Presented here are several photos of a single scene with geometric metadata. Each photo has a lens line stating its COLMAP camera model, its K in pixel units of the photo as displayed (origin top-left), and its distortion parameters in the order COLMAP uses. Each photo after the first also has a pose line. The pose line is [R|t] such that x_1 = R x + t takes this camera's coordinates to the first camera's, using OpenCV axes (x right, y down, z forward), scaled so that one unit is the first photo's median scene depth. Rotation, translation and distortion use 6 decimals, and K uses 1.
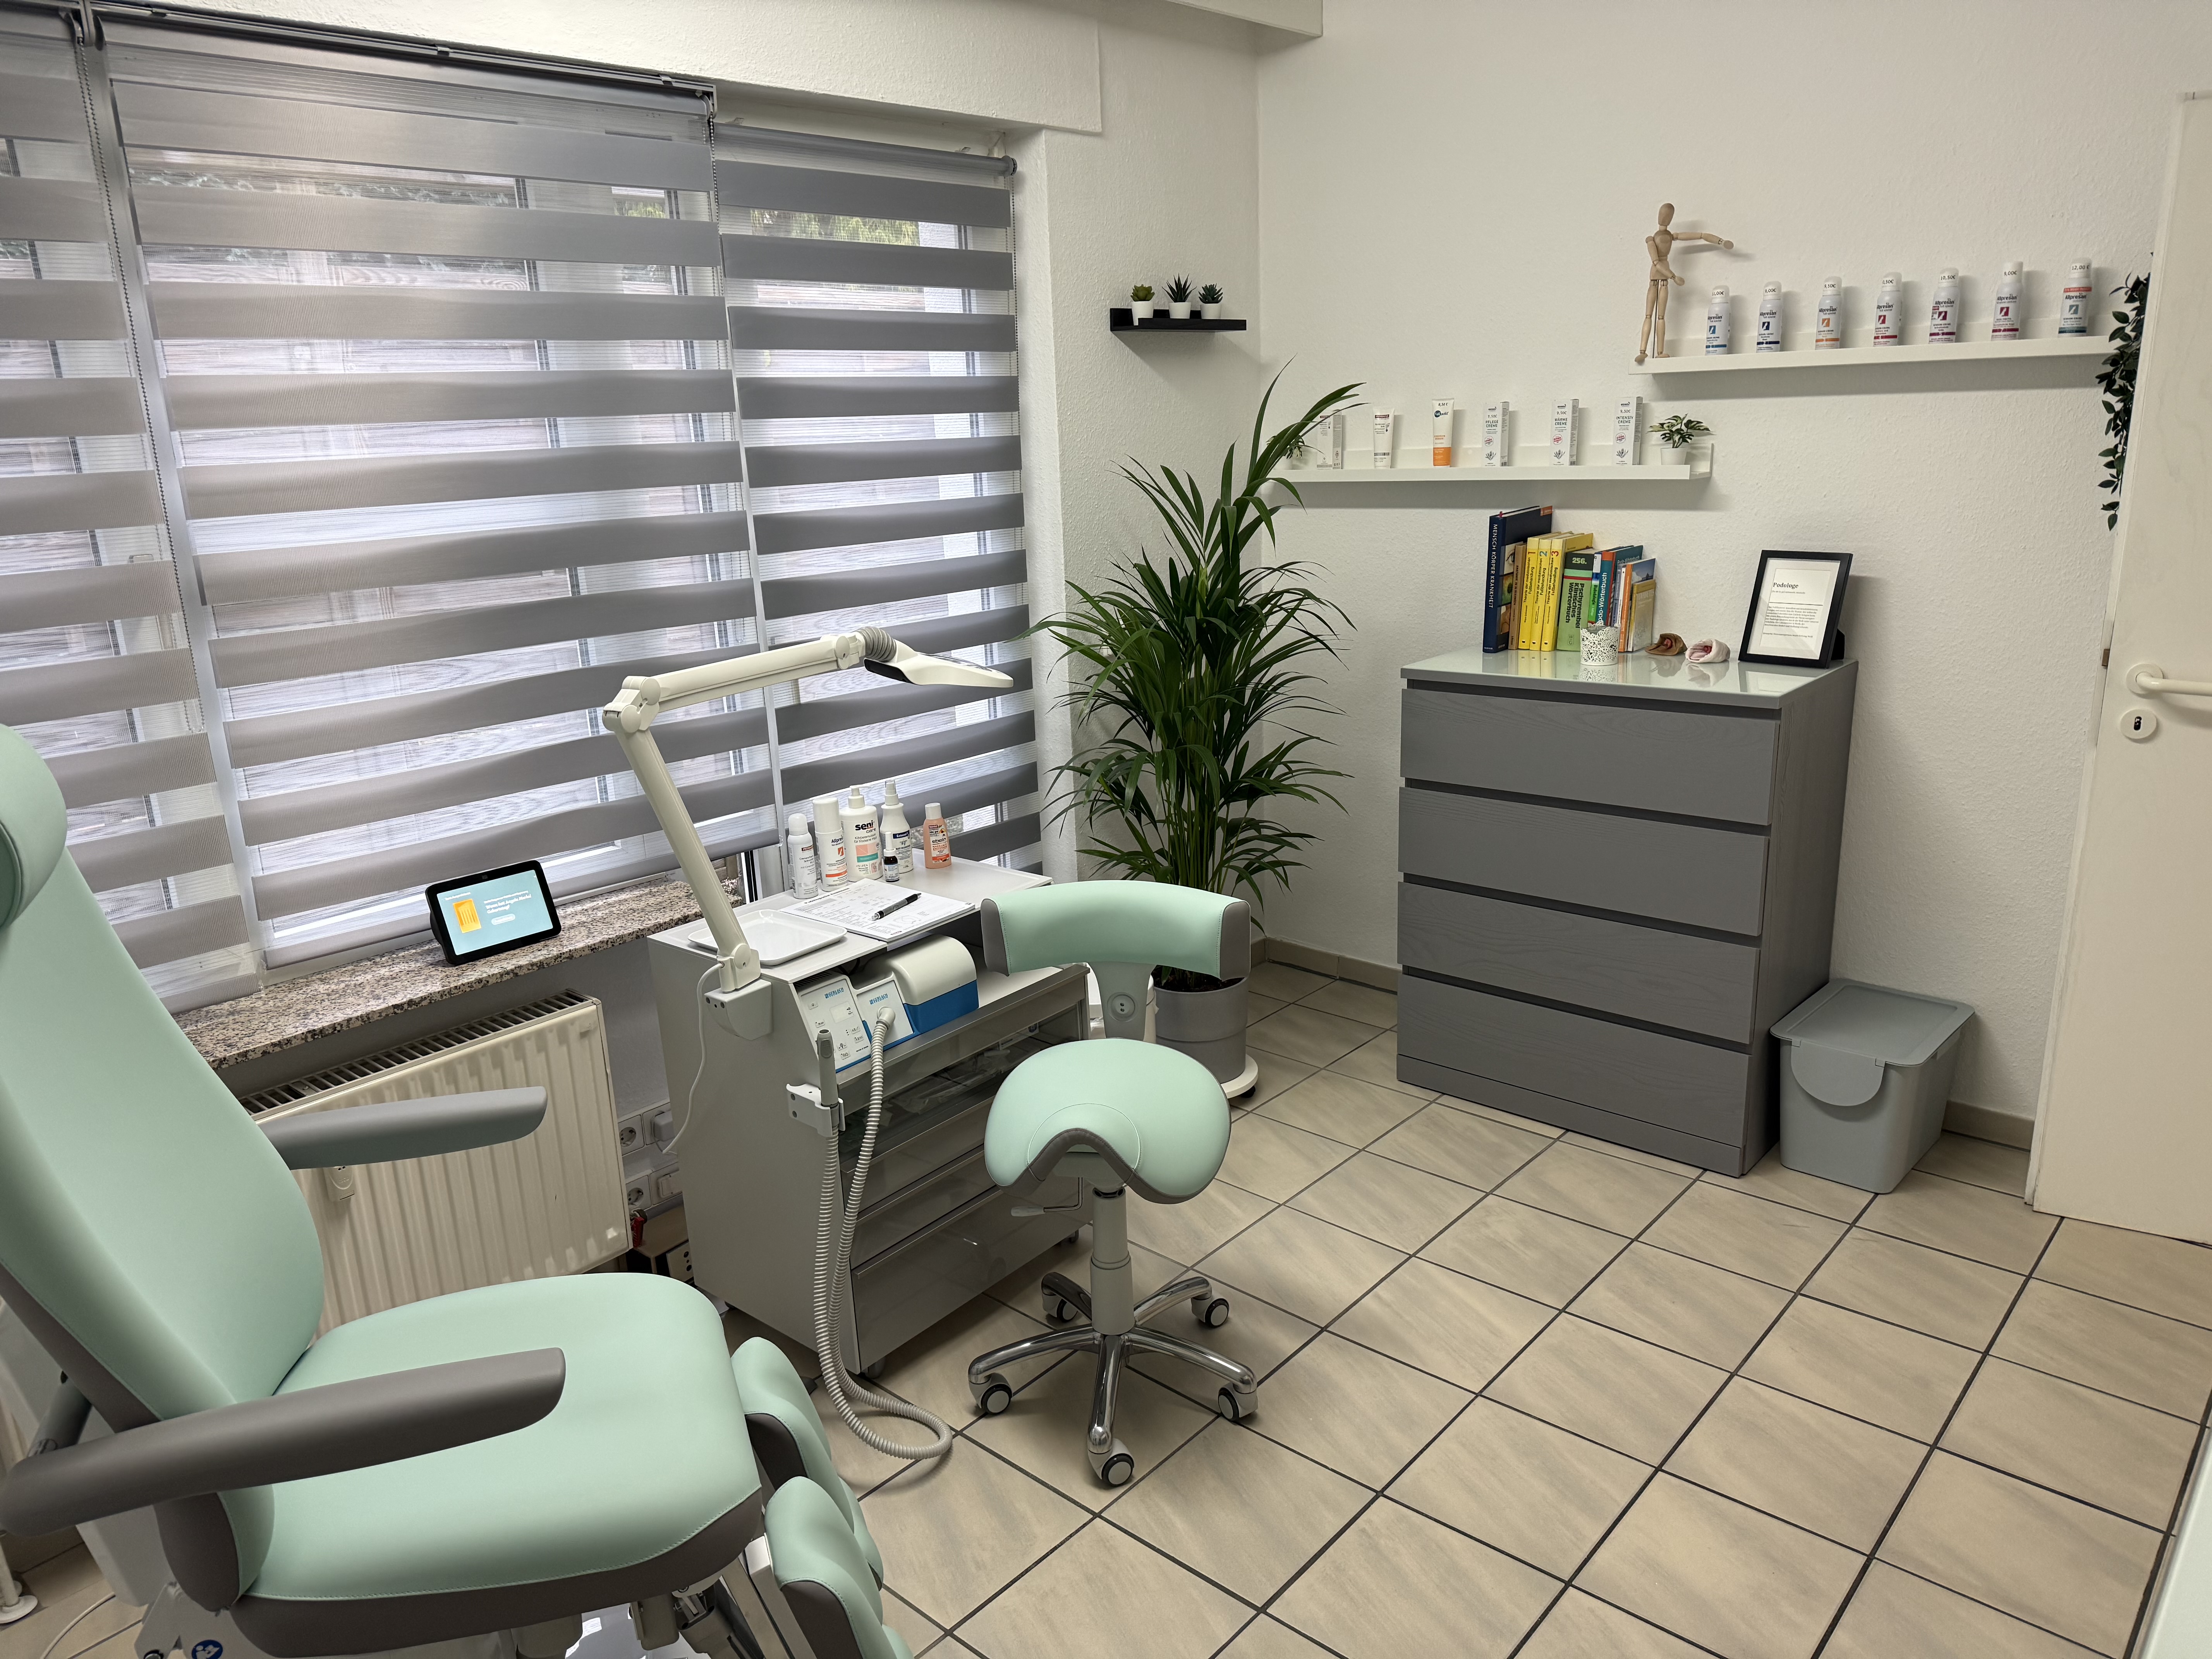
lens RADIAL K [[1563.7, 0, 1093.6], [0, 1563.7, 833.1], [0, 0, 1]] dist [0.088184, -0.171062]
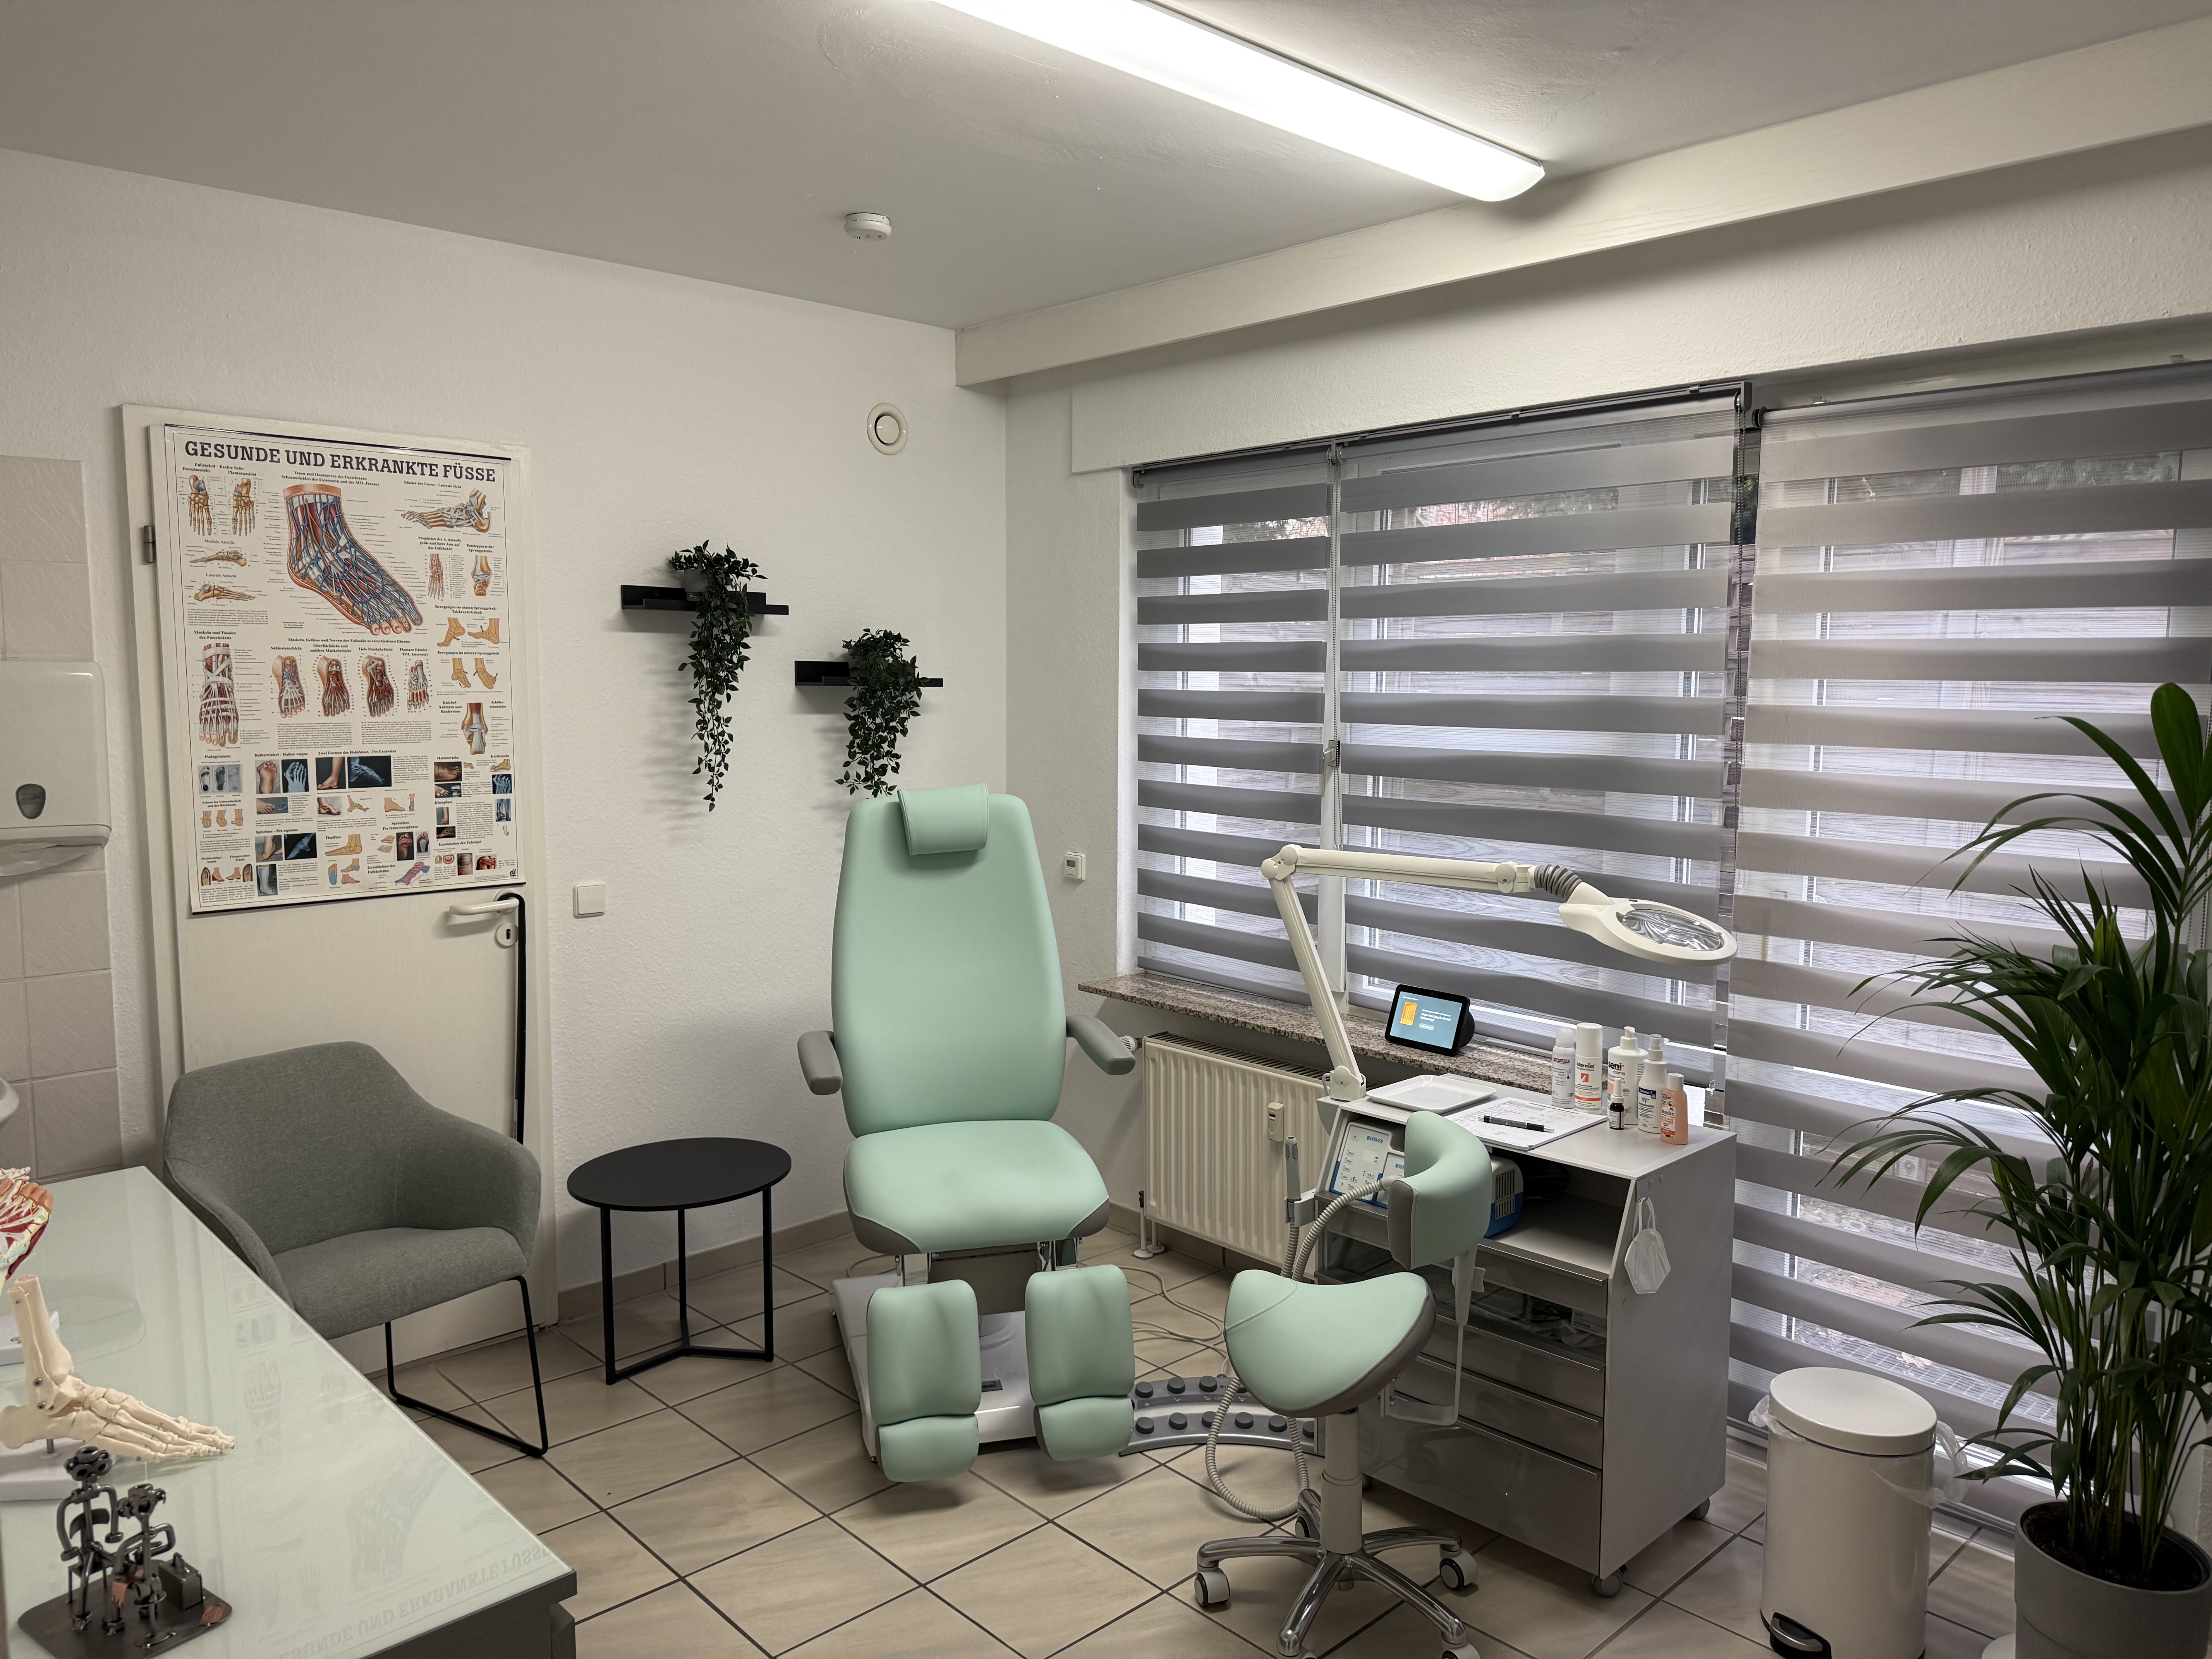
lens RADIAL K [[1563.7, 0, 1093.6], [0, 1563.7, 833.1], [0, 0, 1]] dist [0.088184, -0.171062]
pose [[-0.093175, 0.134557, -0.986516, 0.946702], [-0.265338, 0.951638, 0.154860, -0.232964], [0.959643, 0.276189, -0.052966, 0.733960]]
